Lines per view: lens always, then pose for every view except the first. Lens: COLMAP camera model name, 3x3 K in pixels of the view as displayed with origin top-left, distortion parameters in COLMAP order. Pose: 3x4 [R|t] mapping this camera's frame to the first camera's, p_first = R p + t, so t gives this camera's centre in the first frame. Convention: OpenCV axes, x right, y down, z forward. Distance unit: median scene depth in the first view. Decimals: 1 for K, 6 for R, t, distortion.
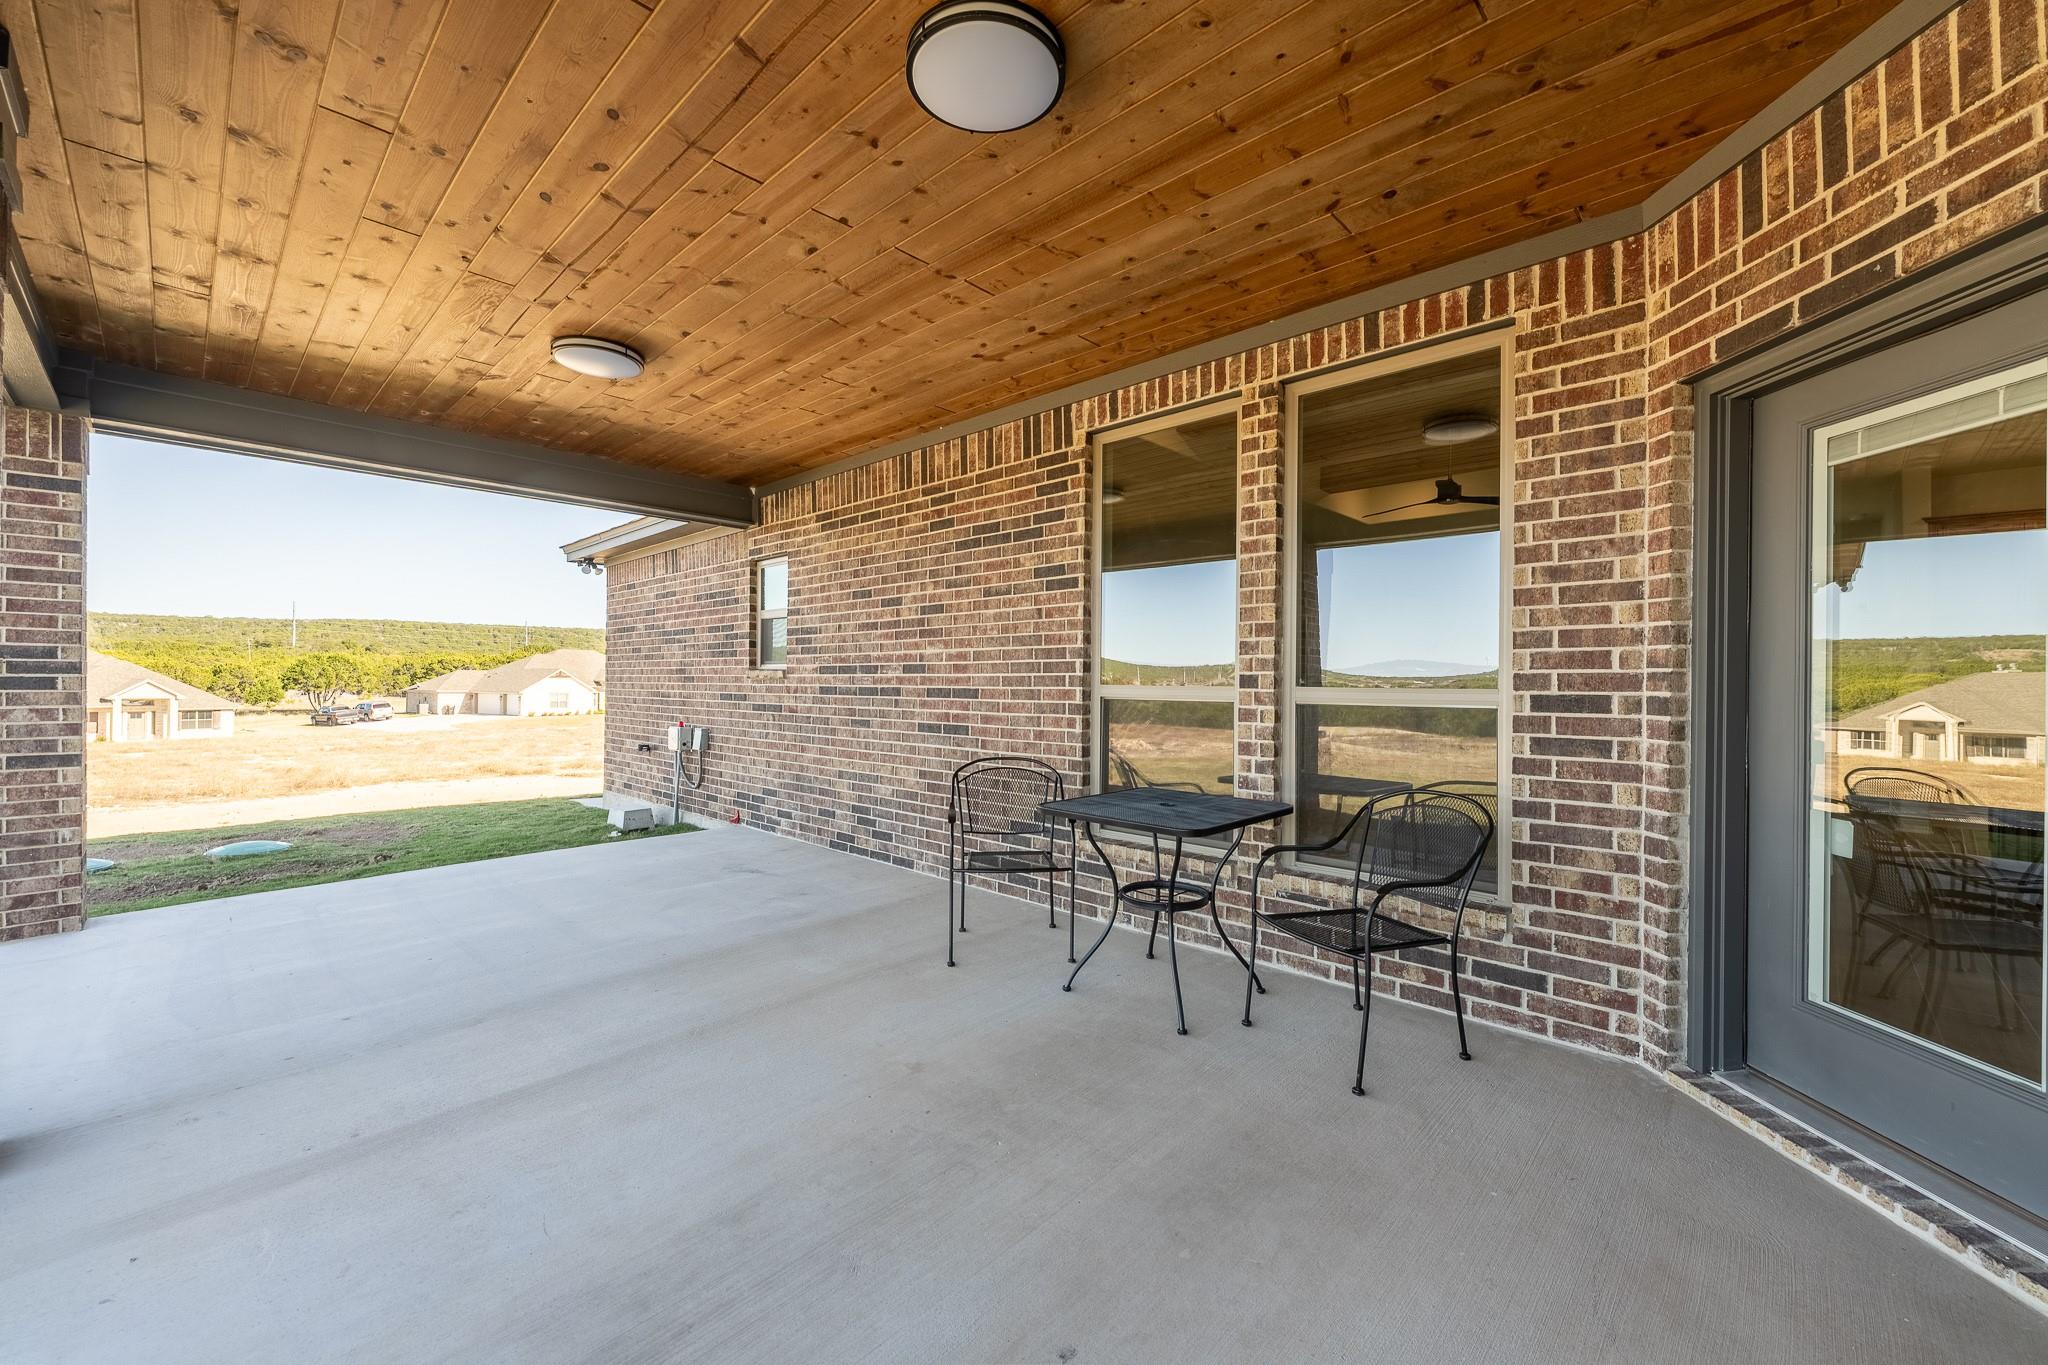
lens RADIAL K [[820.6, 0, 1023.6], [0, 820.6, 676.9], [0, 0, 1]] dist [0.000015, -0.000907]
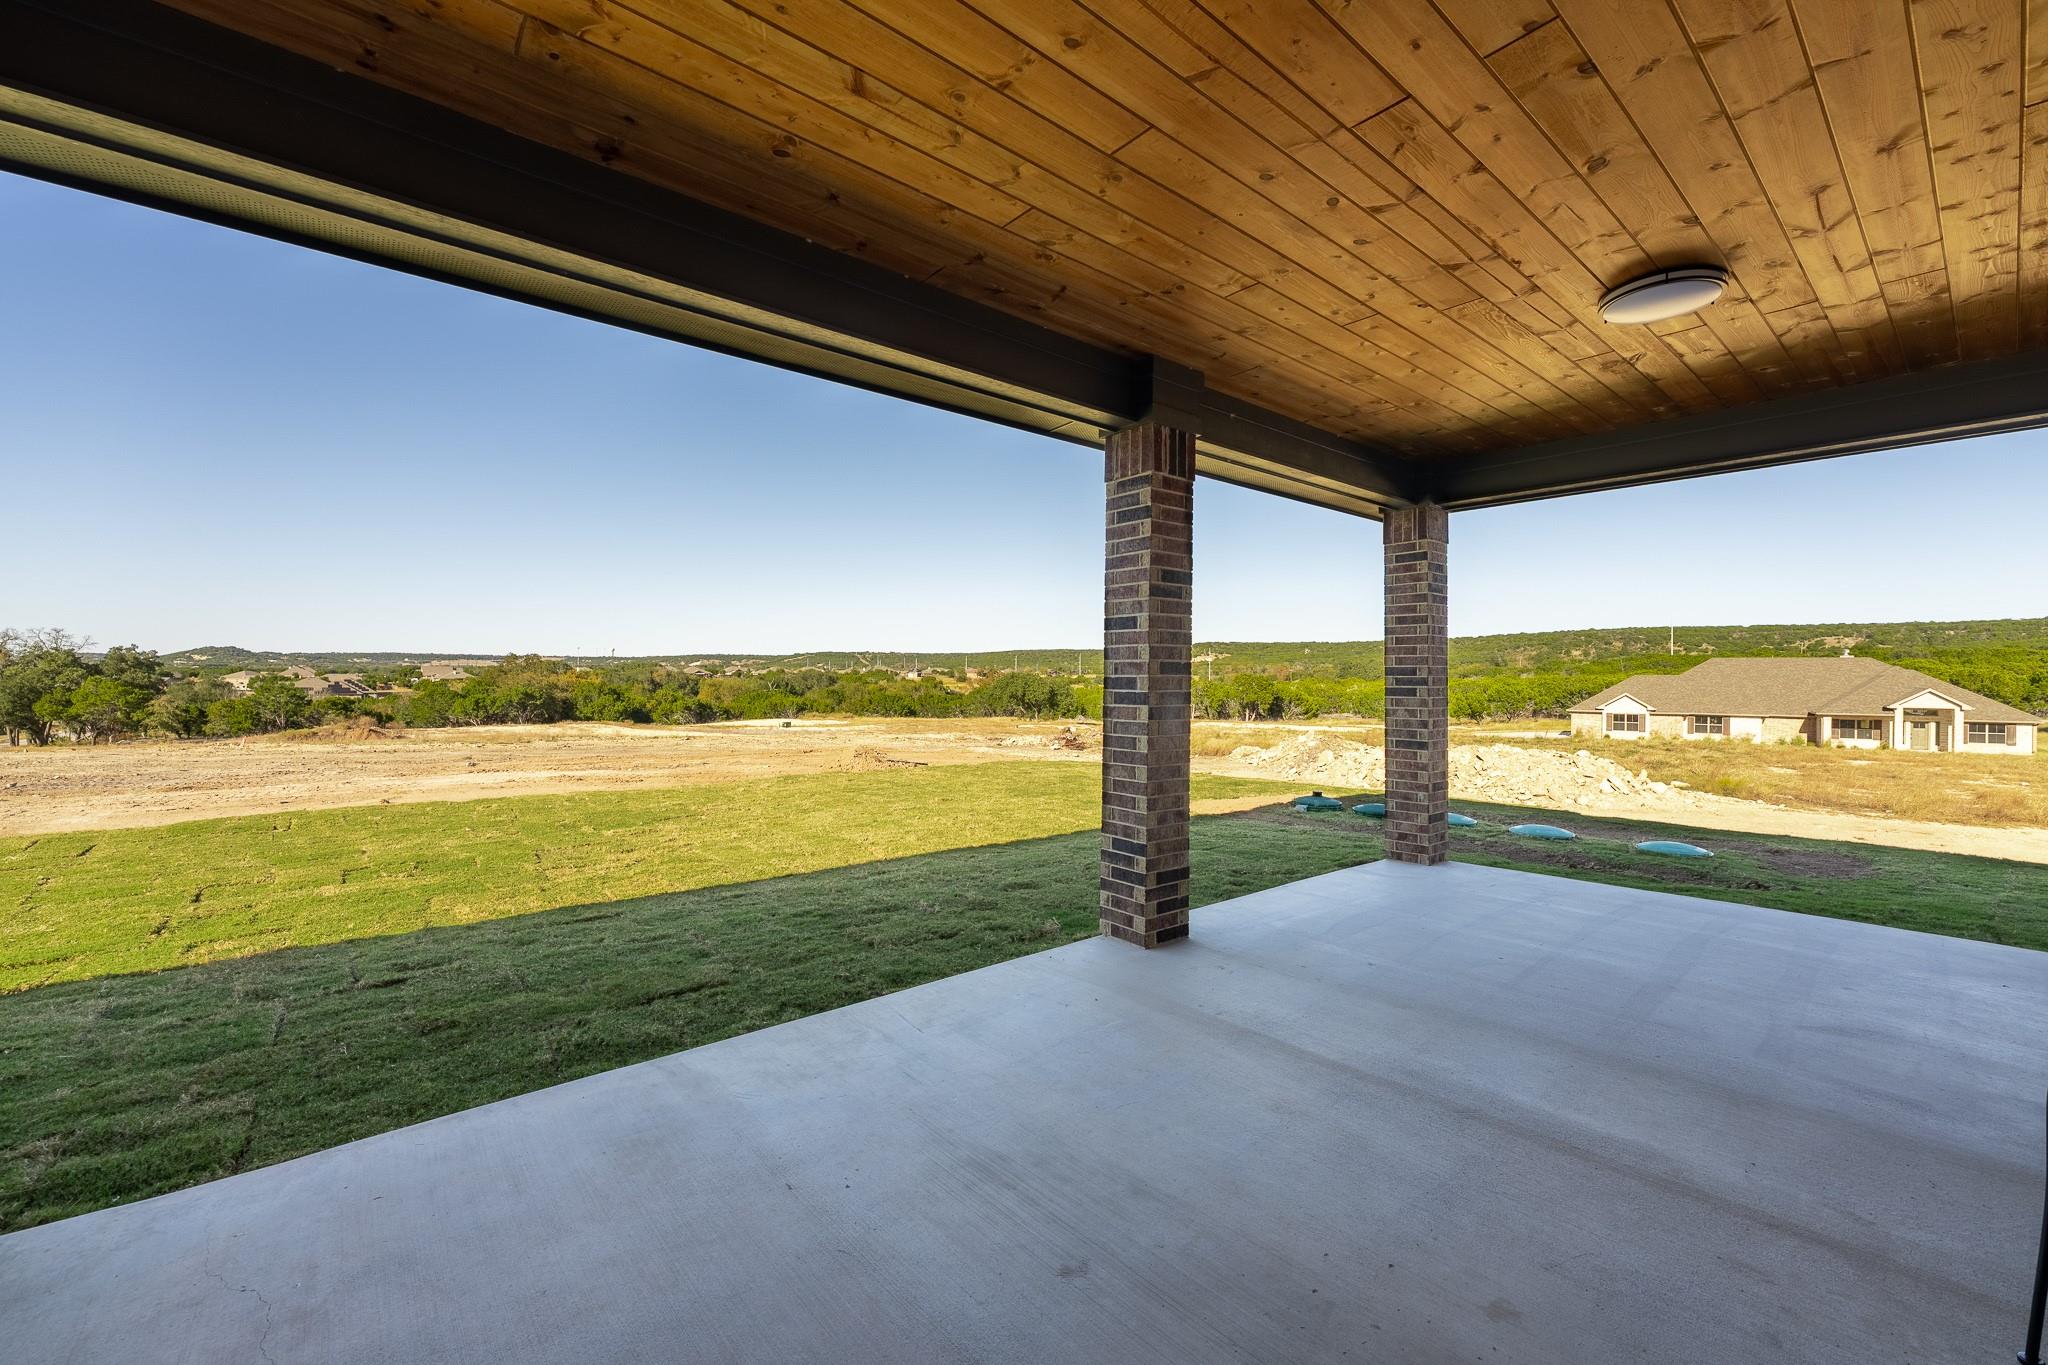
lens RADIAL K [[820.6, 0, 1023.6], [0, 820.6, 676.9], [0, 0, 1]] dist [0.000015, -0.000907]
pose [[-0.118385, -0.011490, -0.992901, 0.310322], [0.000416, 0.999932, -0.011621, -0.002662], [0.992968, -0.001789, -0.118373, 0.405765]]
